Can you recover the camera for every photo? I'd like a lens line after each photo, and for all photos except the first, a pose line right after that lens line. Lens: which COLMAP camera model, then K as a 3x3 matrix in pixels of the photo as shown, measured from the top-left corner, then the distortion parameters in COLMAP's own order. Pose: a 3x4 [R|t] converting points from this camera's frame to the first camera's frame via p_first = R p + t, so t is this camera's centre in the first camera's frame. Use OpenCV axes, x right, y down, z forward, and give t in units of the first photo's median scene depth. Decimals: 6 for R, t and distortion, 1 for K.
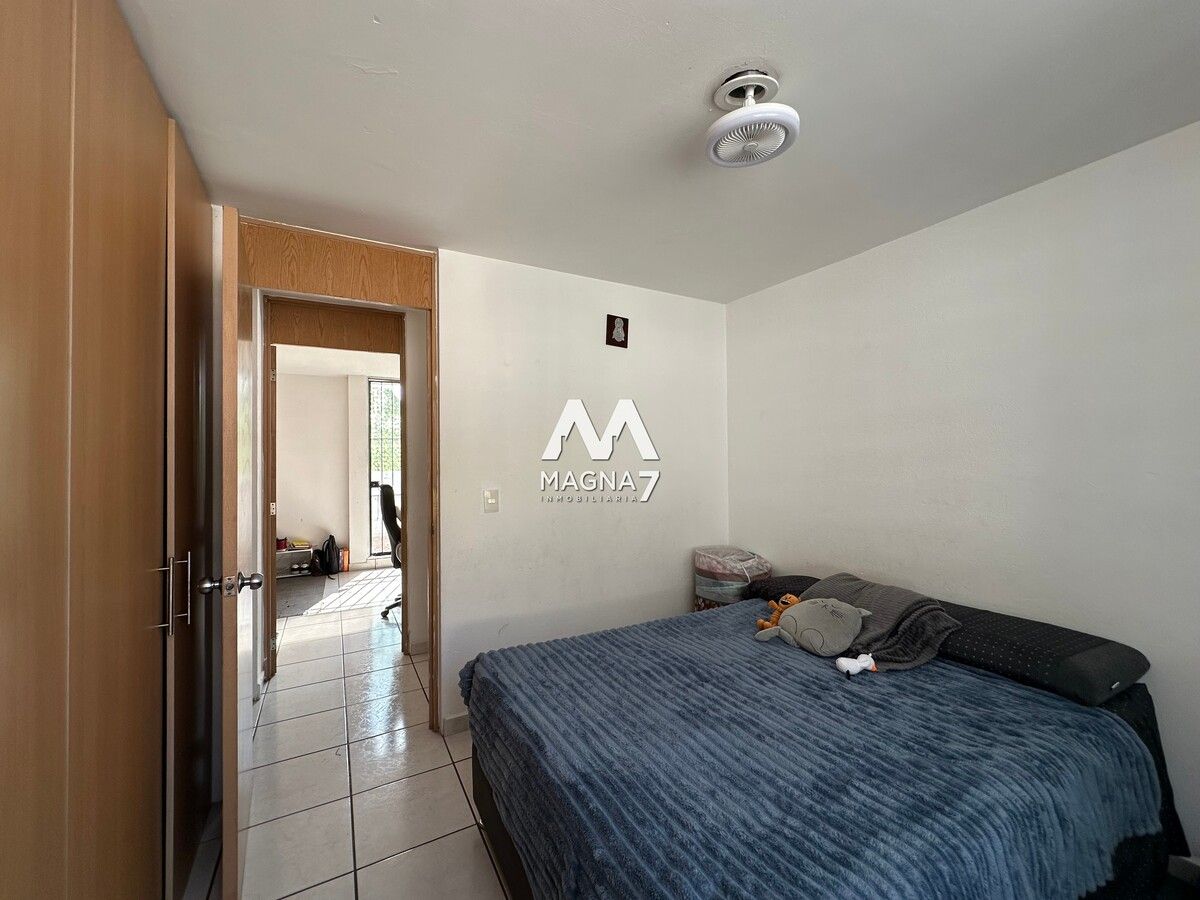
lens RADIAL K [[479.9, 0, 596.9], [0, 479.9, 451.2], [0, 0, 1]] dist [-0.000395, -0.000033]
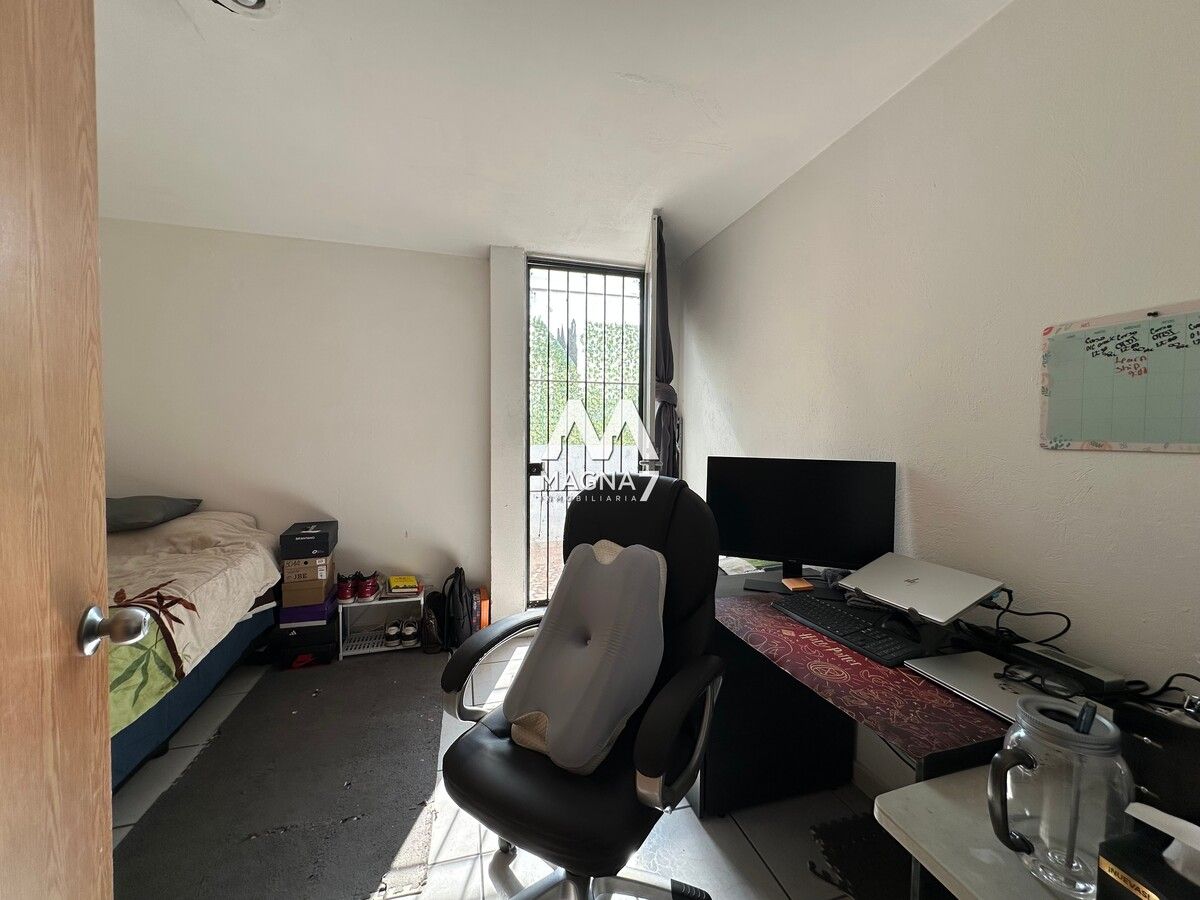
lens RADIAL K [[479.9, 0, 603.1], [0, 479.9, 452.0], [0, 0, 1]] dist [-0.000395, -0.000033]
pose [[0.973602, 0.009760, -0.228044, -0.299022], [0.001492, 0.998792, 0.049114, 0.029036], [0.228248, -0.048158, 0.972411, 0.566858]]
